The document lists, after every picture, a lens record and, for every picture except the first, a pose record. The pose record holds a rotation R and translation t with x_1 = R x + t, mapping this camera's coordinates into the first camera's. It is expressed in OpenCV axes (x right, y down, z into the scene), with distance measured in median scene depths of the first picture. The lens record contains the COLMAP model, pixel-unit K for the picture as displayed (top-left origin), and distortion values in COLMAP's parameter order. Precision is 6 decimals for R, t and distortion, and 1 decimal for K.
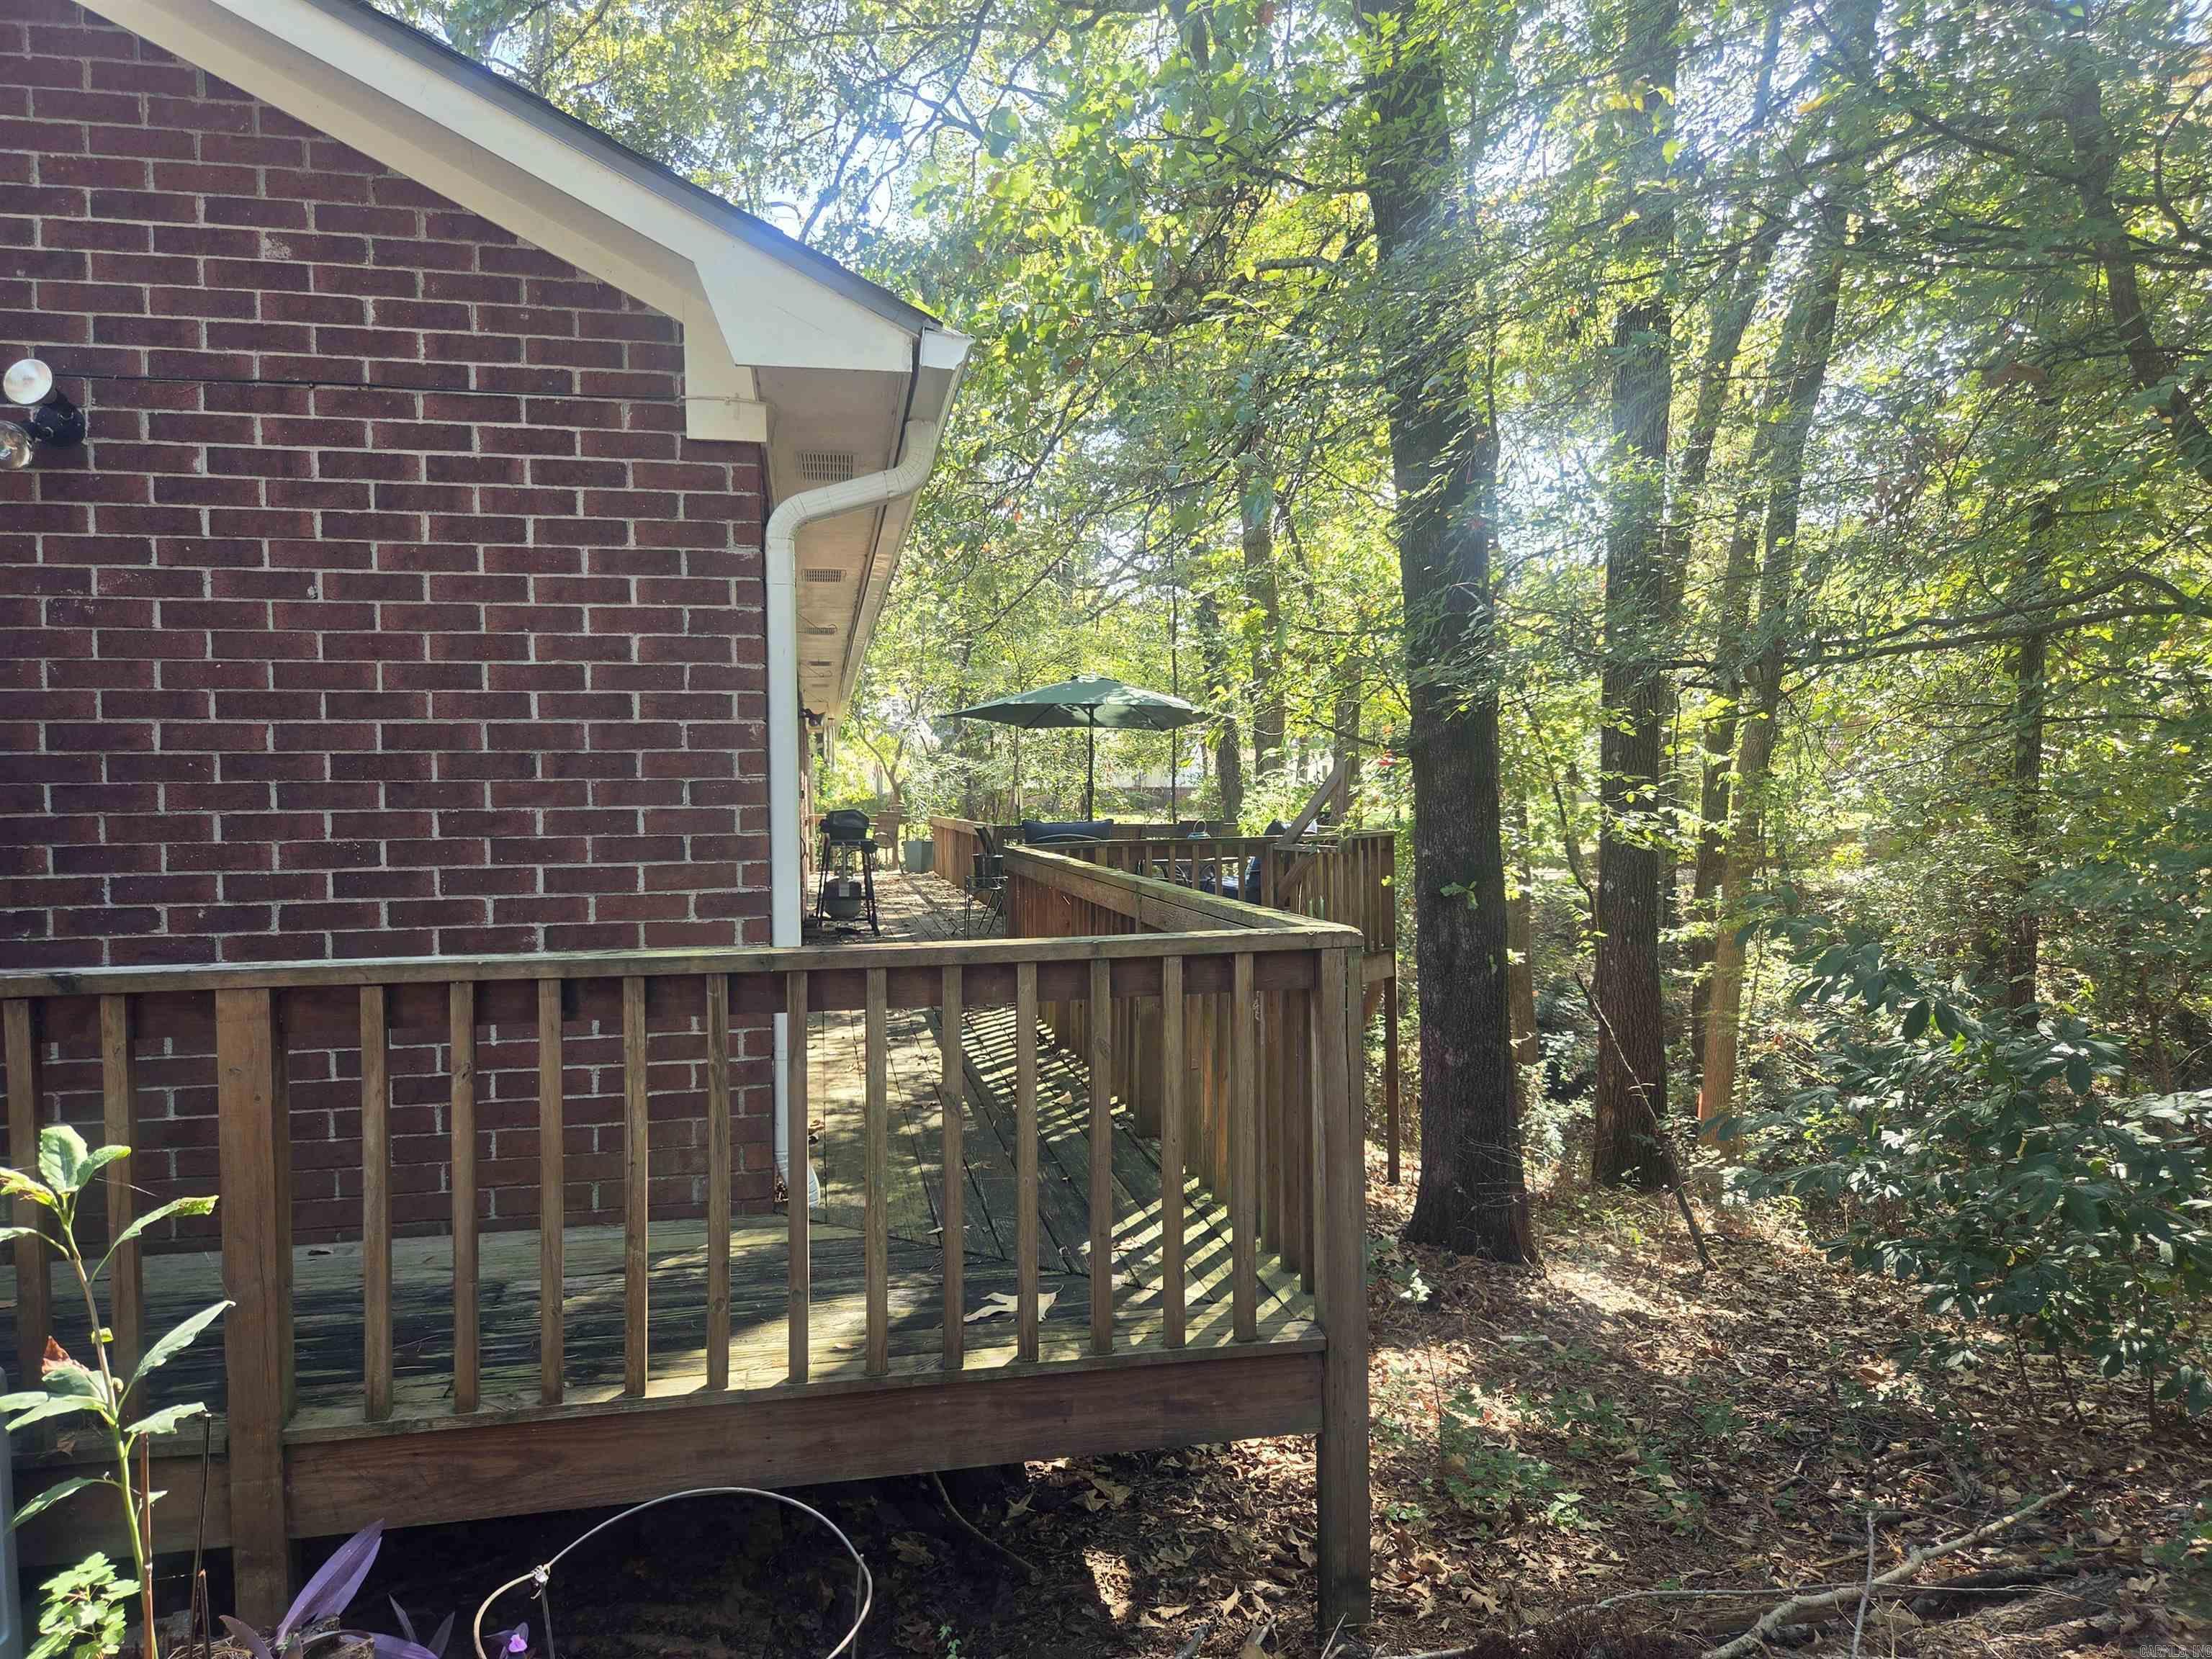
lens RADIAL K [[1512.3, 0, 1061.0], [0, 1512.3, 840.6], [0, 0, 1]] dist [0.059548, -0.045964]
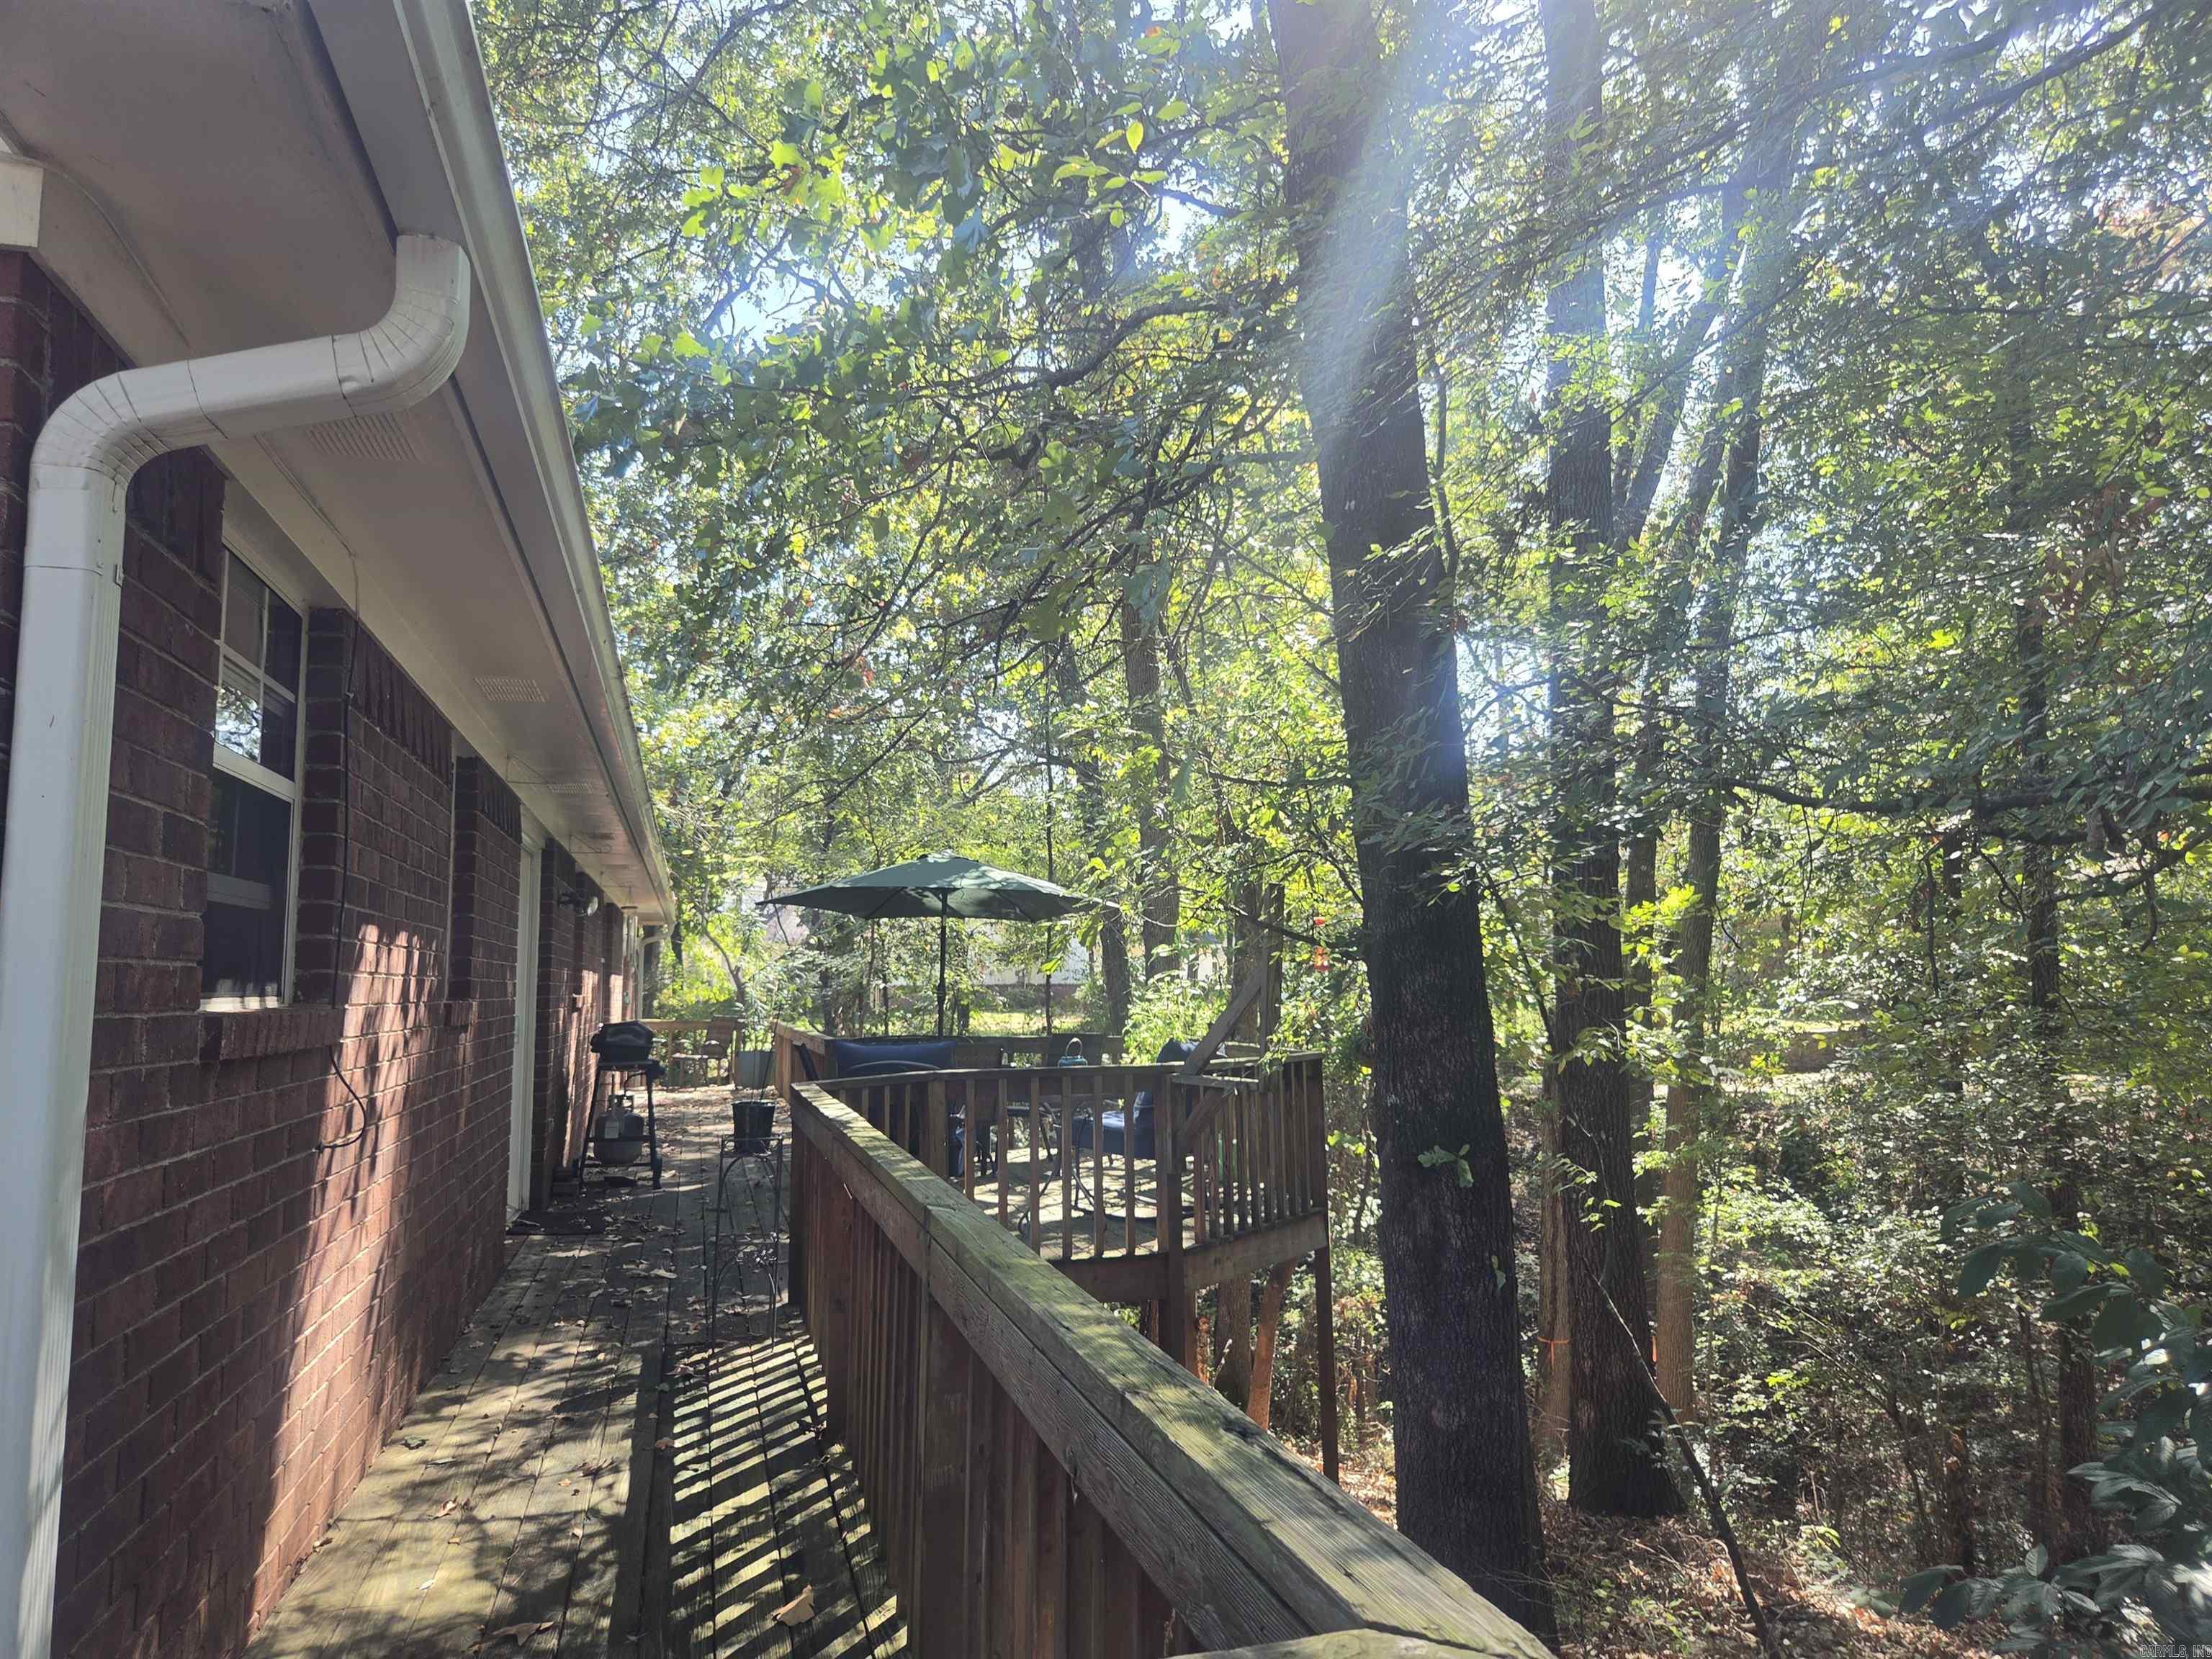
lens RADIAL K [[1512.3, 0, 1061.9], [0, 1512.3, 811.2], [0, 0, 1]] dist [0.059548, -0.045964]
pose [[0.997211, 0.012056, 0.073654, 0.023168], [-0.001126, 0.989184, -0.146678, -0.012368], [-0.074626, 0.146186, 0.986438, 0.189256]]
